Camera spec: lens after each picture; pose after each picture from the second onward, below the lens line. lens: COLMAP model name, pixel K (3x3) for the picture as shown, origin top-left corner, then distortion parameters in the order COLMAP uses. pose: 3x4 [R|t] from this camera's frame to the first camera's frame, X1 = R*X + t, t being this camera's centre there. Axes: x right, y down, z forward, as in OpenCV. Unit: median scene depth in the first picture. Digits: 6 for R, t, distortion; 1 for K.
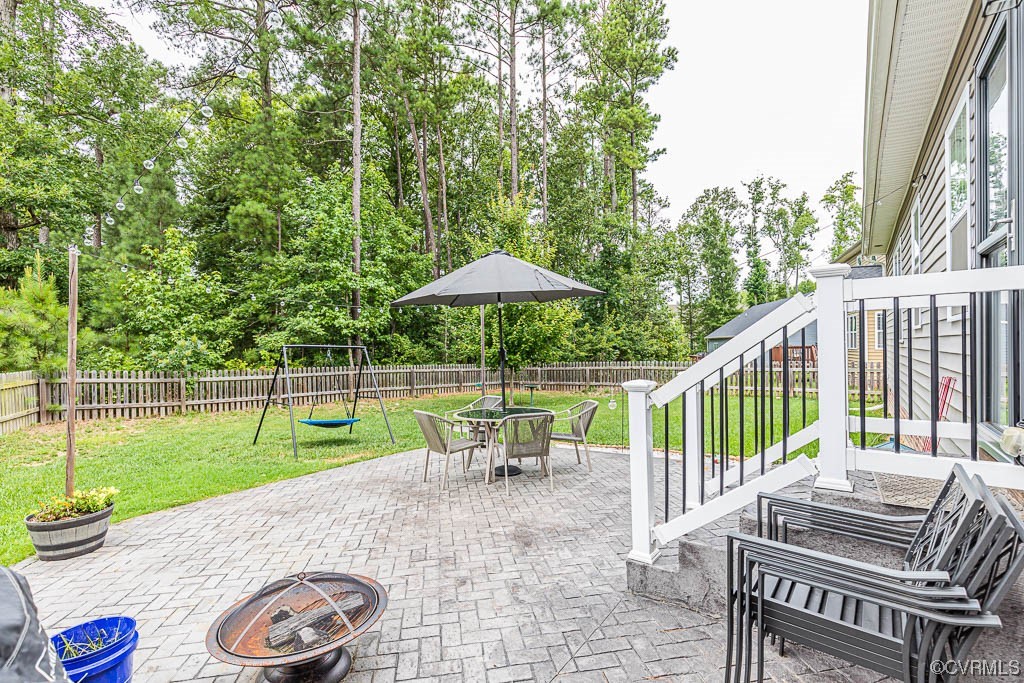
lens RADIAL K [[472.0, 0, 513.8], [0, 472.0, 342.9], [0, 0, 1]] dist [-0.004842, -0.000337]
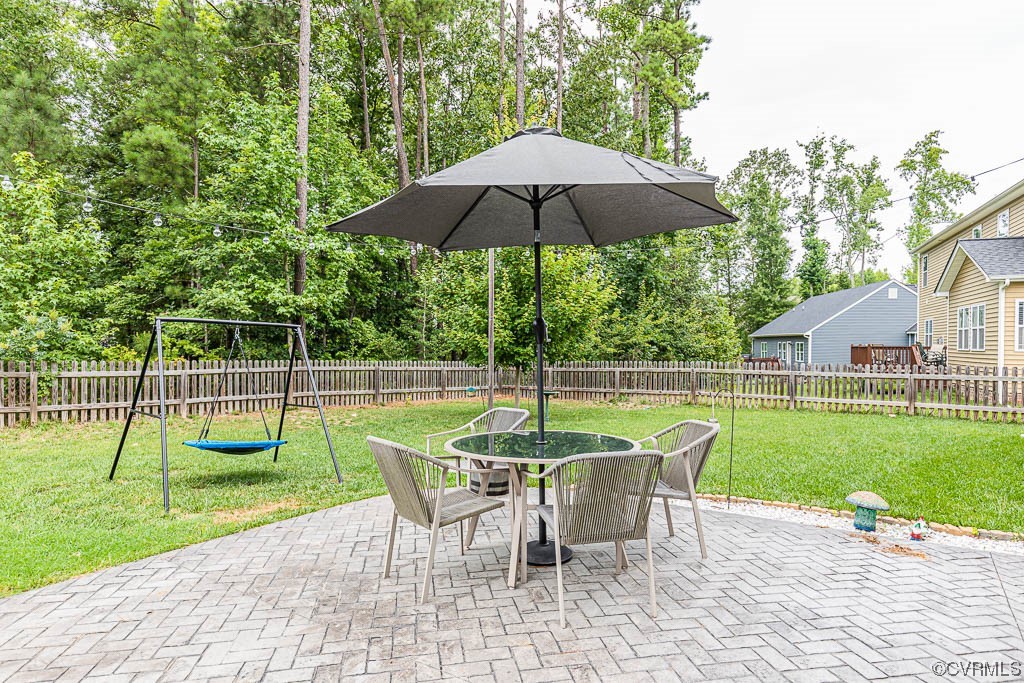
lens RADIAL K [[576.5, 0, 512.0], [0, 576.5, 341.5], [0, 0, 1]] dist [0.006463, -0.000567]
pose [[0.999741, 0.019312, 0.012017, -0.019921], [-0.019354, 0.999807, 0.003339, 0.010771], [-0.011950, -0.003571, 0.999922, 0.113229]]
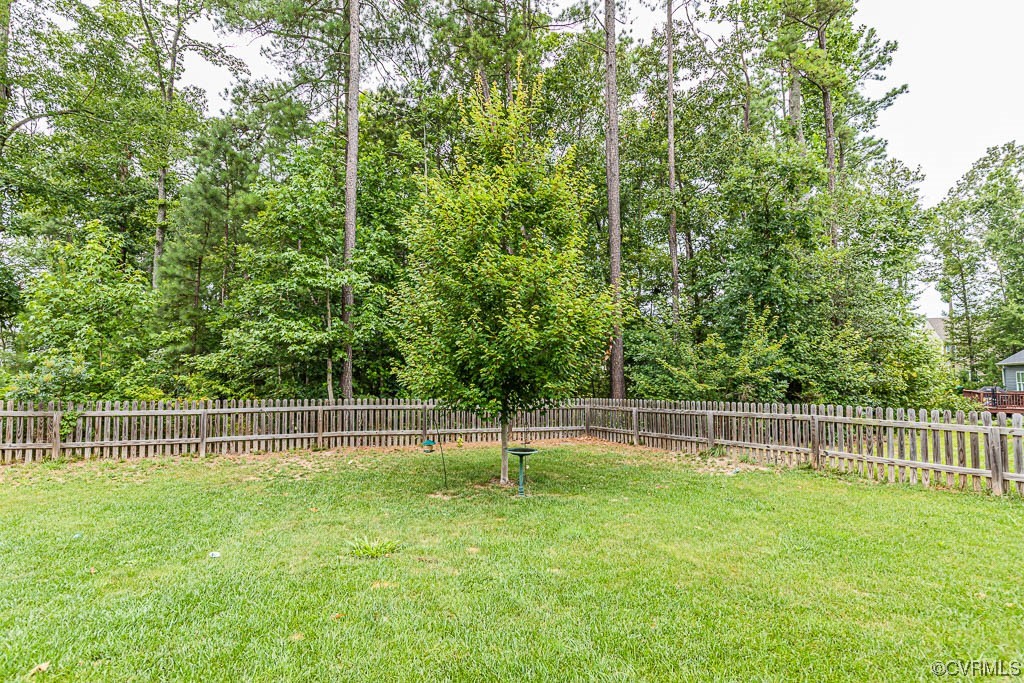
lens RADIAL K [[486.8, 0, 511.7], [0, 486.8, 343.8], [0, 0, 1]] dist [0.001604, 0.000246]
pose [[0.920065, -0.015312, -0.391467, 0.178134], [-0.005633, 0.998616, -0.052300, 0.003429], [0.391726, 0.050324, 0.918705, 0.397781]]
